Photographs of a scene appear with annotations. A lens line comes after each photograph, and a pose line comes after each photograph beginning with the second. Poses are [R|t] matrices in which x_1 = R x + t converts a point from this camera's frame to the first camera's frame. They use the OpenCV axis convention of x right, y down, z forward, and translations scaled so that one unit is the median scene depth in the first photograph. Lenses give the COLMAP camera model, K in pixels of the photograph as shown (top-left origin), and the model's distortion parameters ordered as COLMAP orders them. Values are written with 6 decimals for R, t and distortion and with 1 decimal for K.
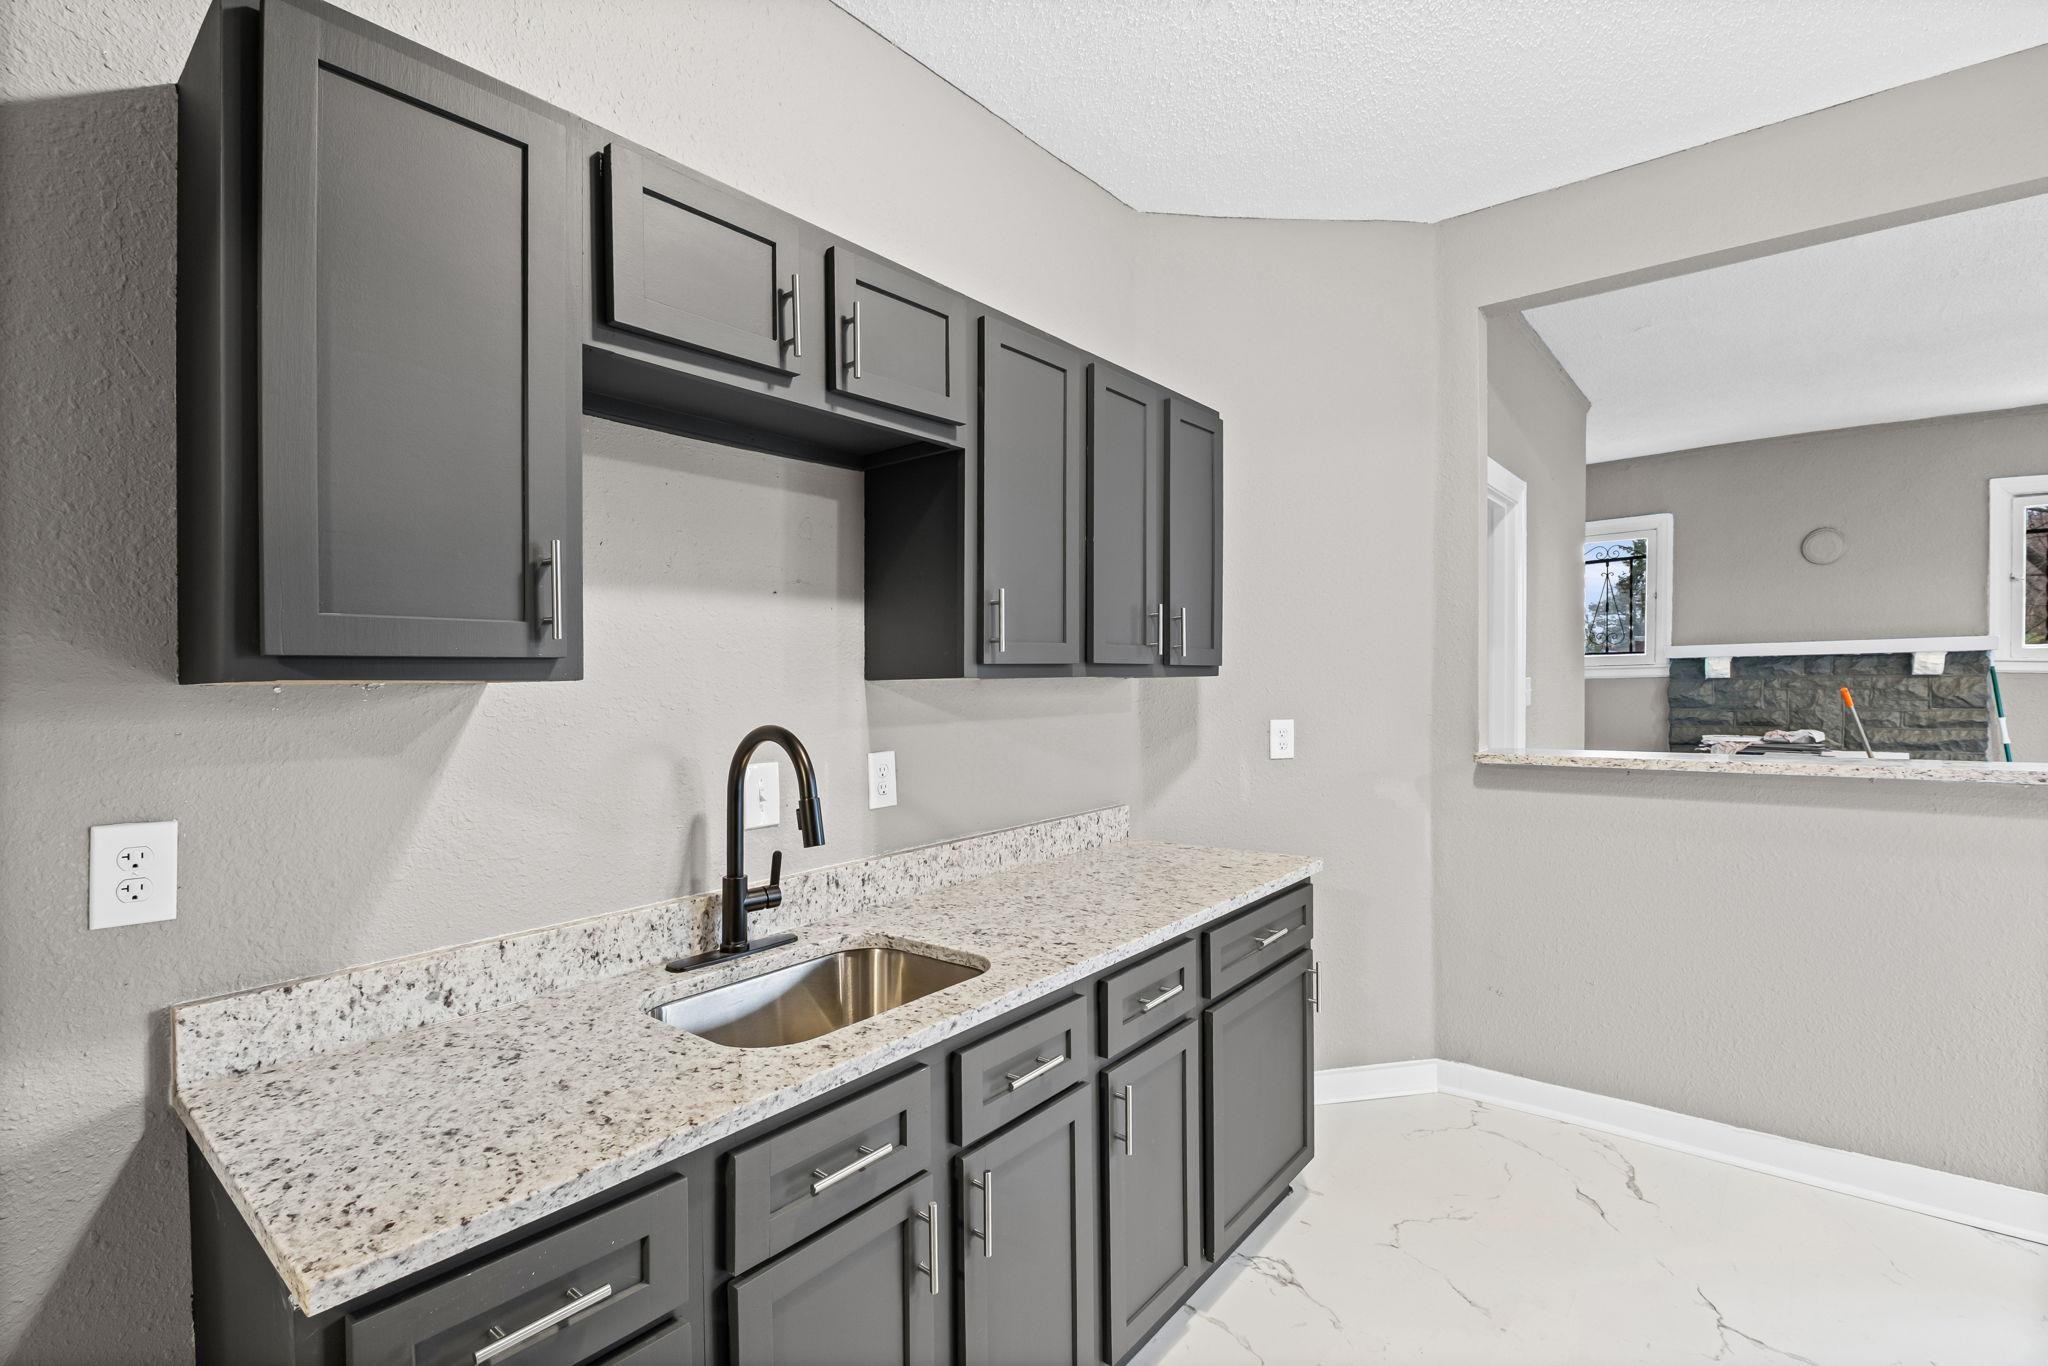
lens RADIAL K [[921.6, 0, 1096.0], [0, 921.6, 753.8], [0, 0, 1]] dist [0.000620, -0.001576]
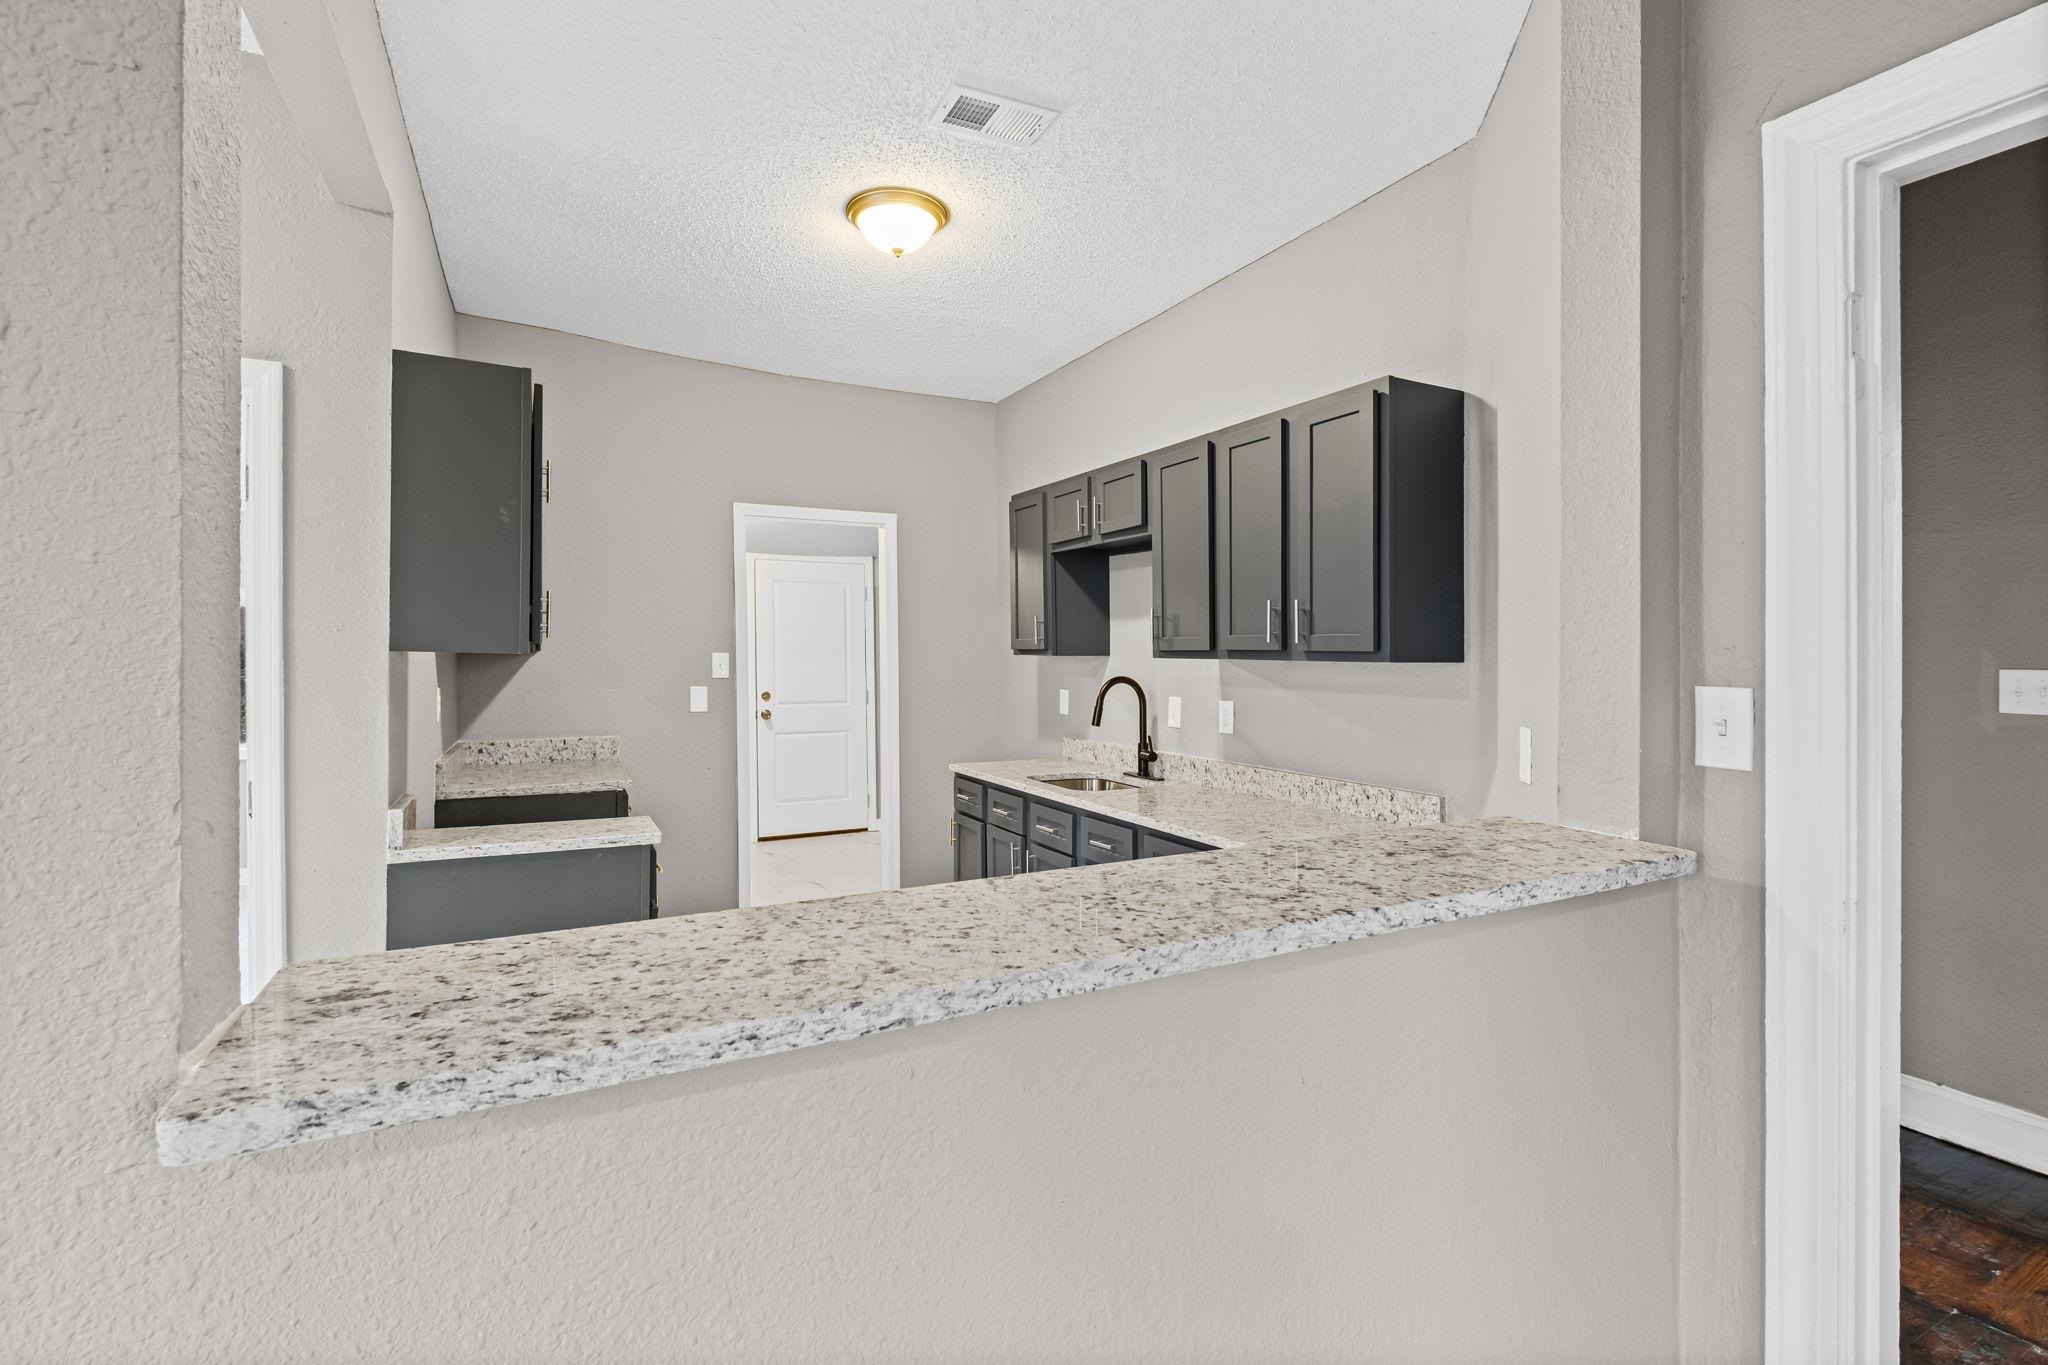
lens RADIAL K [[921.6, 0, 1012.3], [0, 921.6, 673.0], [0, 0, 1]] dist [0.000620, -0.001576]
pose [[-0.435104, 0.024130, -0.900057, 1.544519], [-0.082205, 0.994401, 0.066399, -0.139649], [0.896620, 0.102880, -0.430684, 1.446429]]
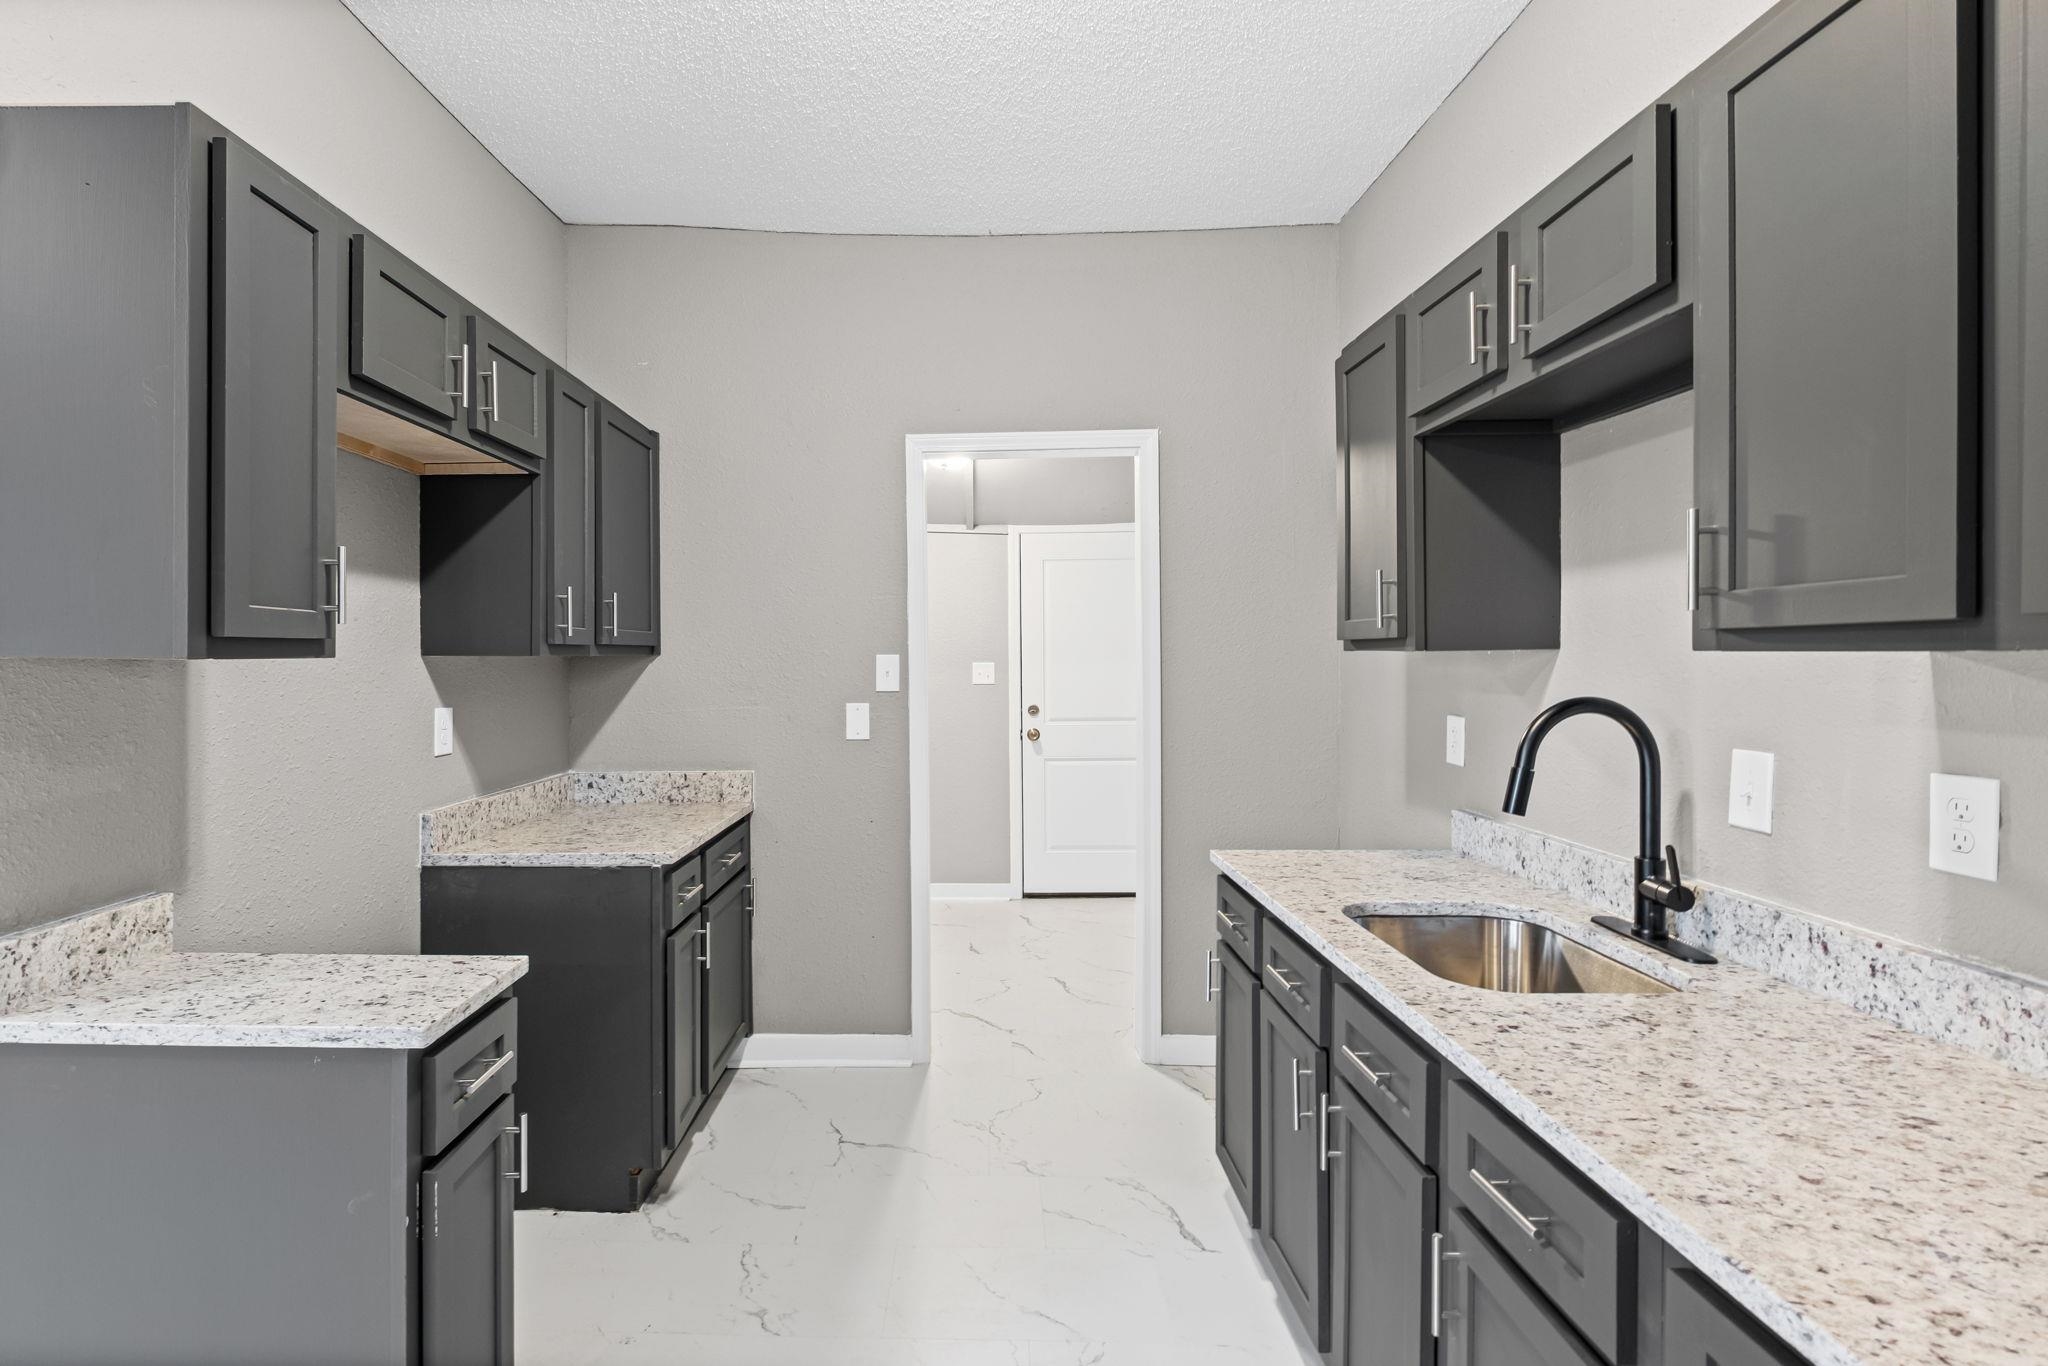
lens RADIAL K [[921.6, 0, 951.7], [0, 921.6, 694.5], [0, 0, 1]] dist [0.000620, -0.001576]
pose [[-0.809880, 0.037967, -0.585366, 0.628331], [-0.038116, 0.992388, 0.117101, -0.098864], [0.585356, 0.117149, -0.802268, 1.140742]]
